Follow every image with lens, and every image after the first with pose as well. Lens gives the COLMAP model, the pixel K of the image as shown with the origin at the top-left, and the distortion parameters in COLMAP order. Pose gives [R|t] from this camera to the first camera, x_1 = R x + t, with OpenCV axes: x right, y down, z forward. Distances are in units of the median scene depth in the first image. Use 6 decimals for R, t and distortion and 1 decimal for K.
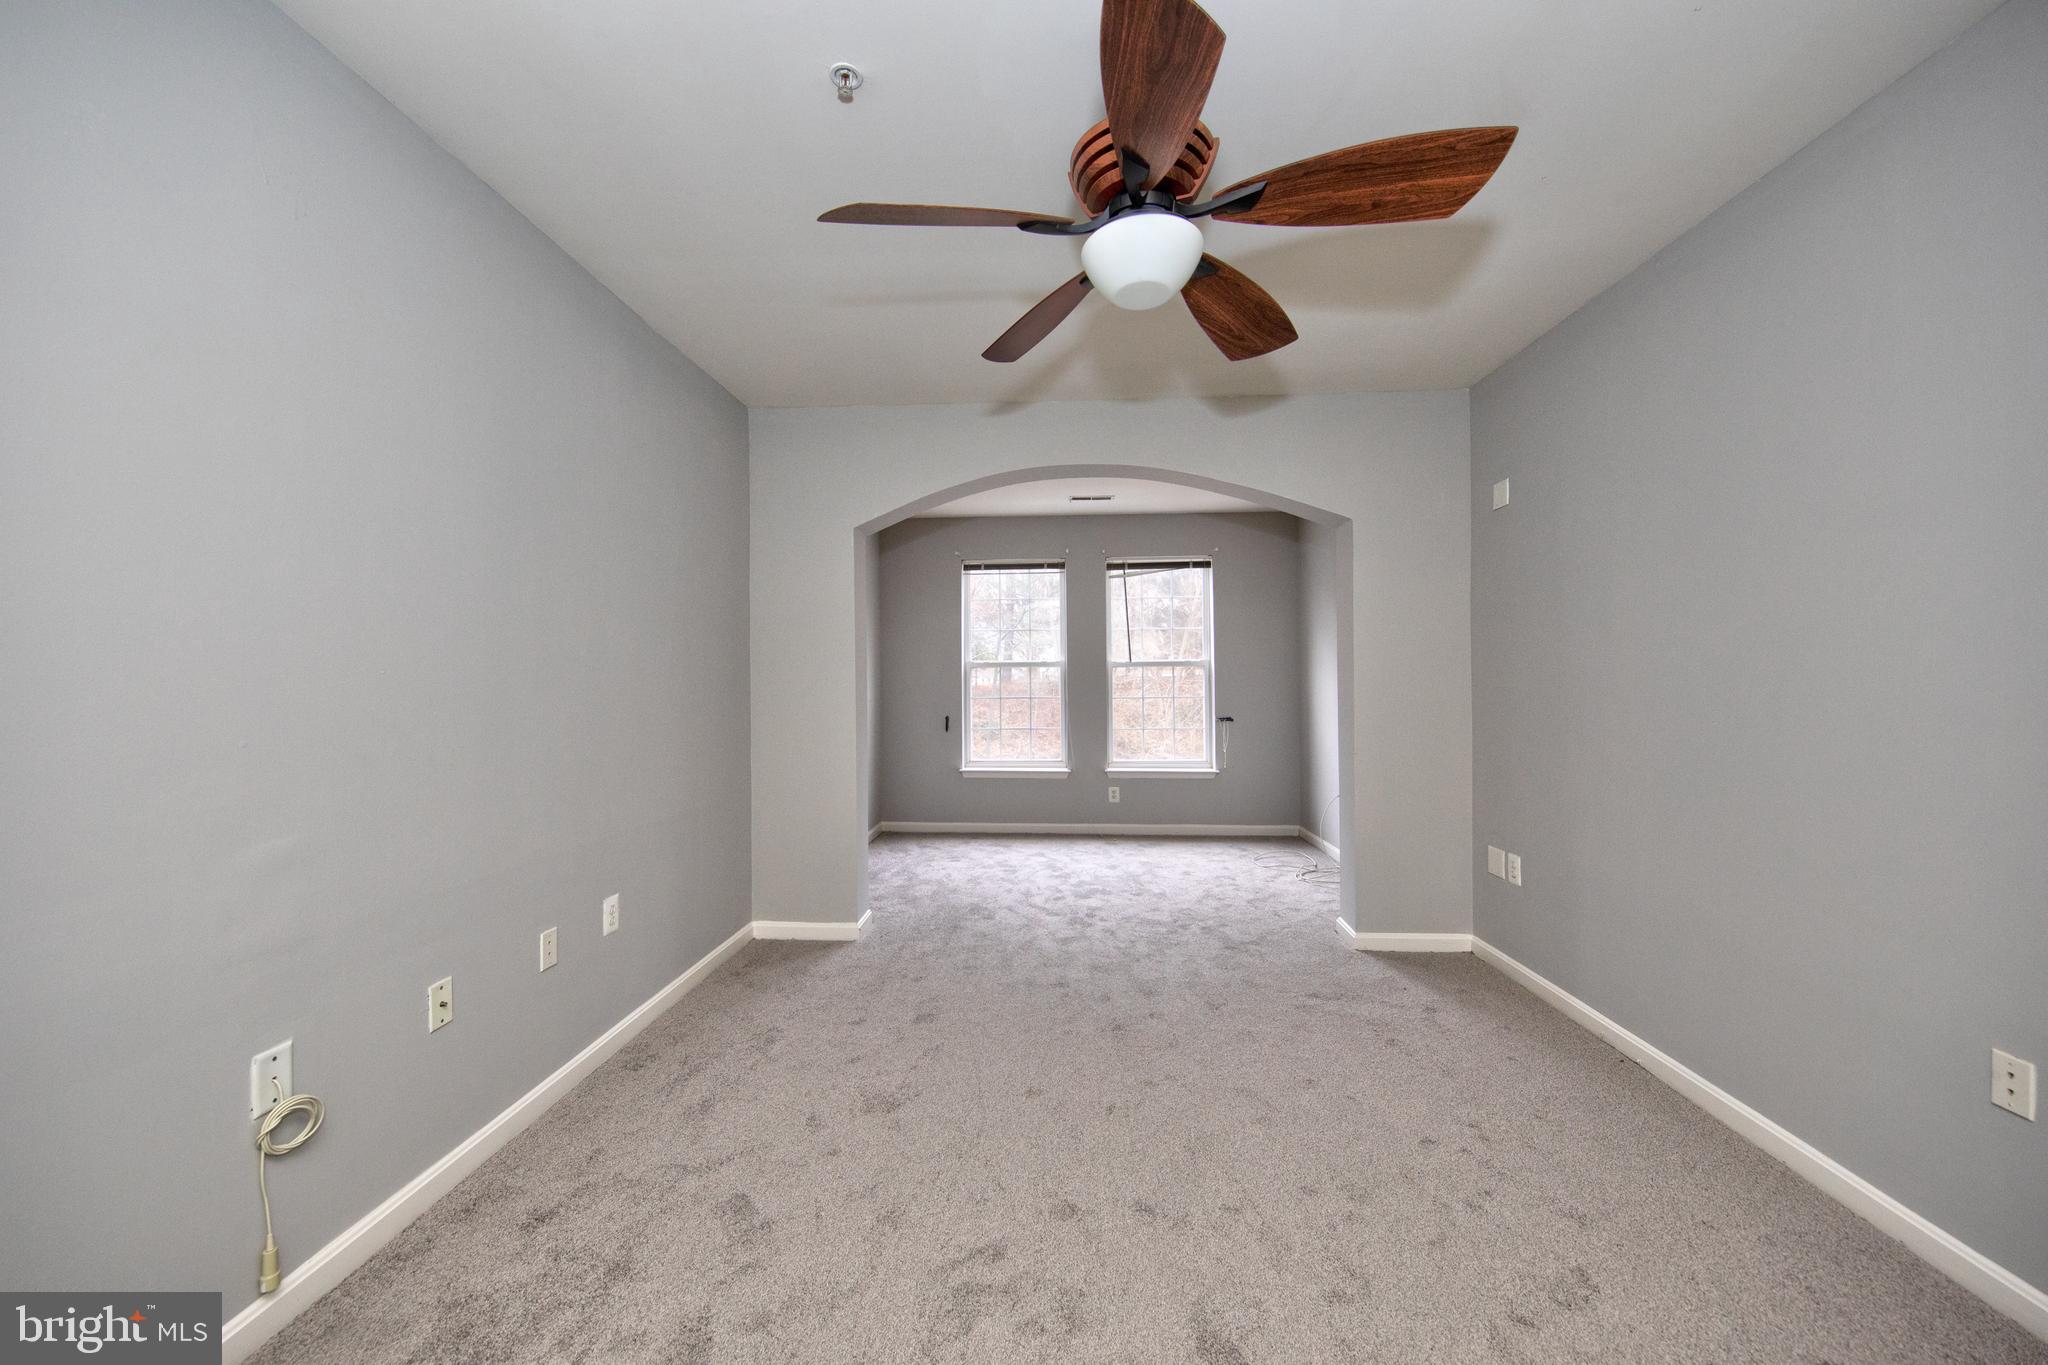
lens RADIAL K [[729.9, 0, 1016.2], [0, 729.9, 680.3], [0, 0, 1]] dist [0.001163, -0.004010]
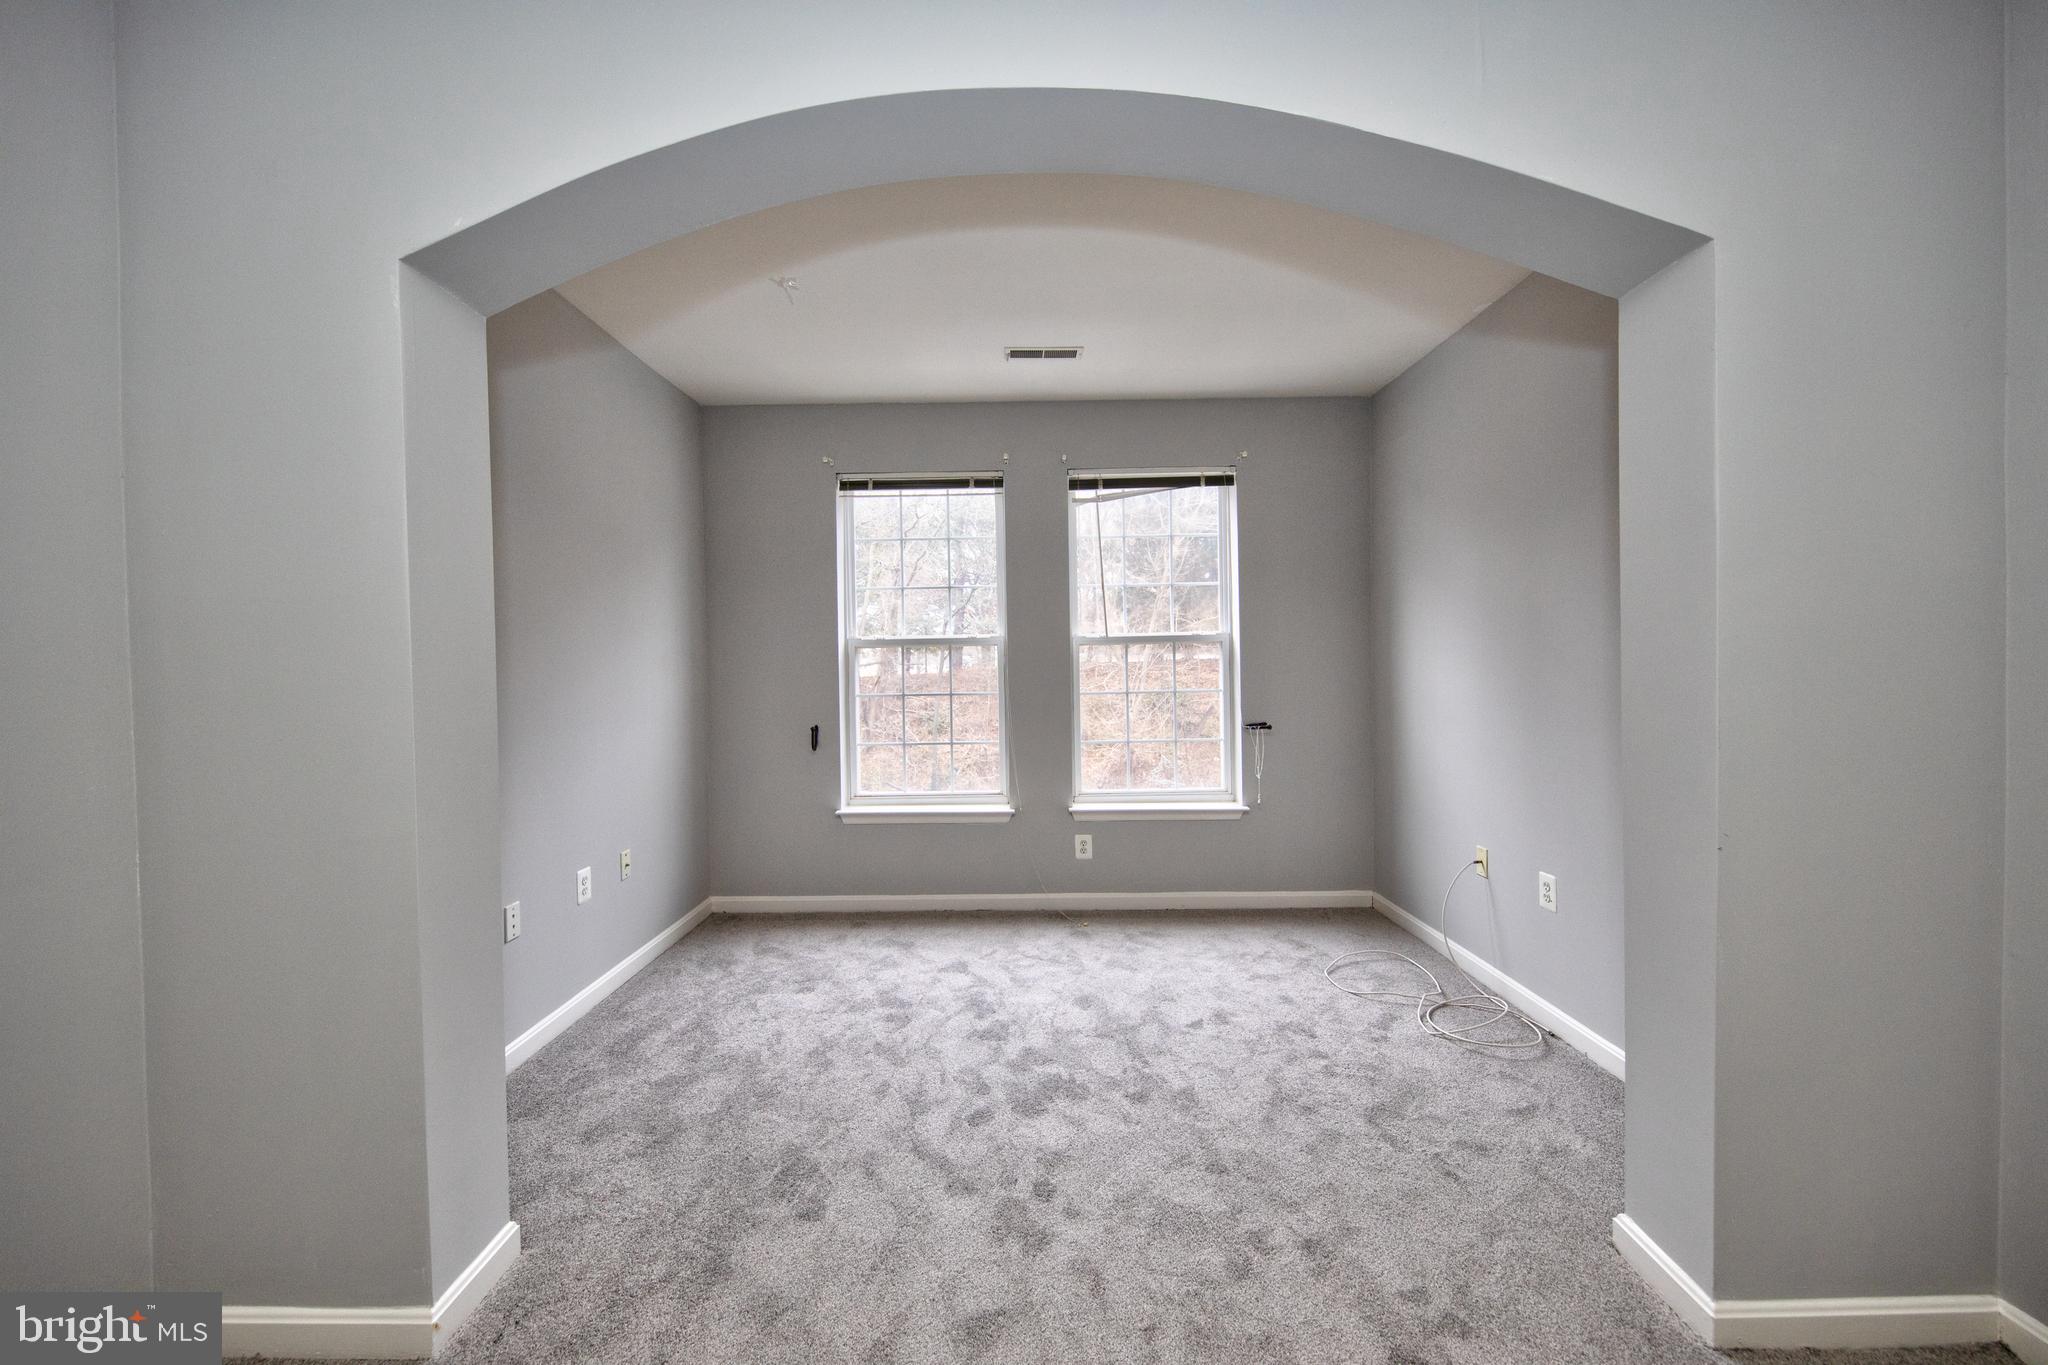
lens RADIAL K [[804.7, 0, 1017.5], [0, 804.7, 677.2], [0, 0, 1]] dist [0.010786, -0.004469]
pose [[0.998043, -0.008985, 0.061887, 0.036097], [0.008192, 0.999881, 0.013063, 0.000485], [-0.061997, -0.012530, 0.997998, 0.318478]]
